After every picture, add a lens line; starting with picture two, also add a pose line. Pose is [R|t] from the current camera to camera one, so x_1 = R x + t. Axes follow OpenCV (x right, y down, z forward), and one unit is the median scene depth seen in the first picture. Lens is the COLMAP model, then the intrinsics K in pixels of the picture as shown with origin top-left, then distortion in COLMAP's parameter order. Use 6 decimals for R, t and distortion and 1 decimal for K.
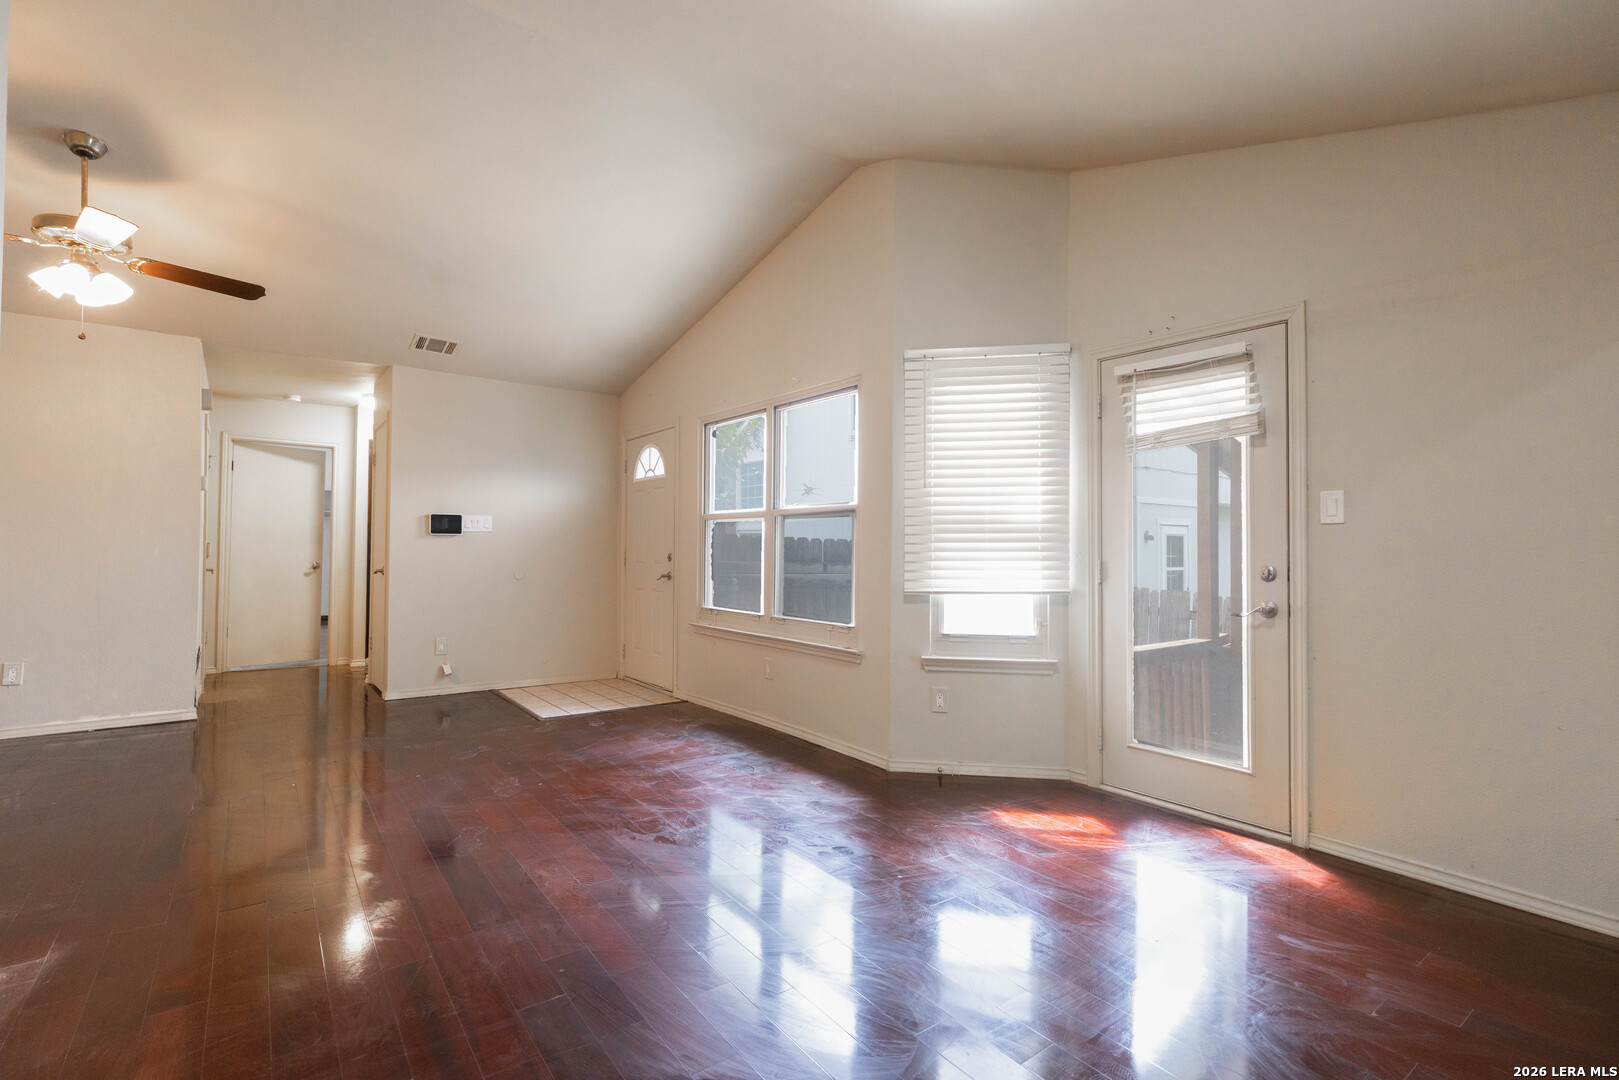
lens RADIAL K [[758.3, 0, 815.9], [0, 758.3, 536.5], [0, 0, 1]] dist [0.001572, 0.001827]
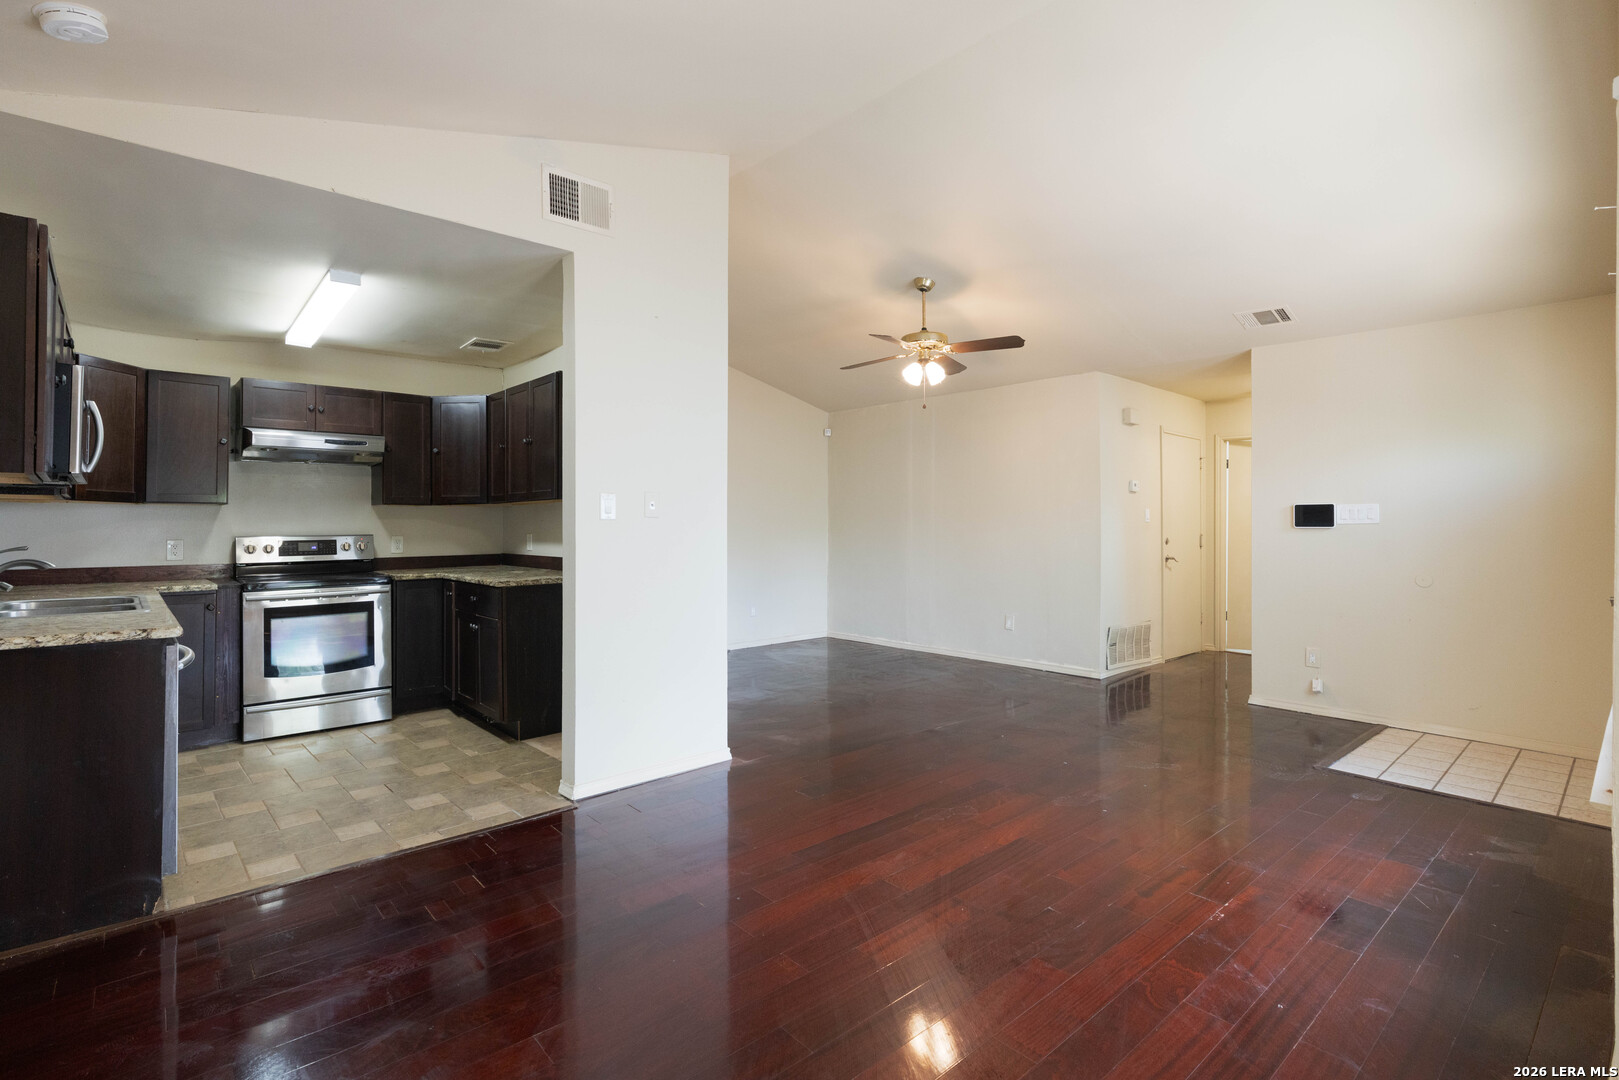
lens RADIAL K [[758.3, 0, 805.5], [0, 758.3, 524.0], [0, 0, 1]] dist [0.001572, 0.001827]
pose [[0.087140, -0.007645, -0.996167, 0.317408], [0.013824, 0.999884, -0.006464, -0.009476], [0.996100, -0.013208, 0.087235, 0.352861]]
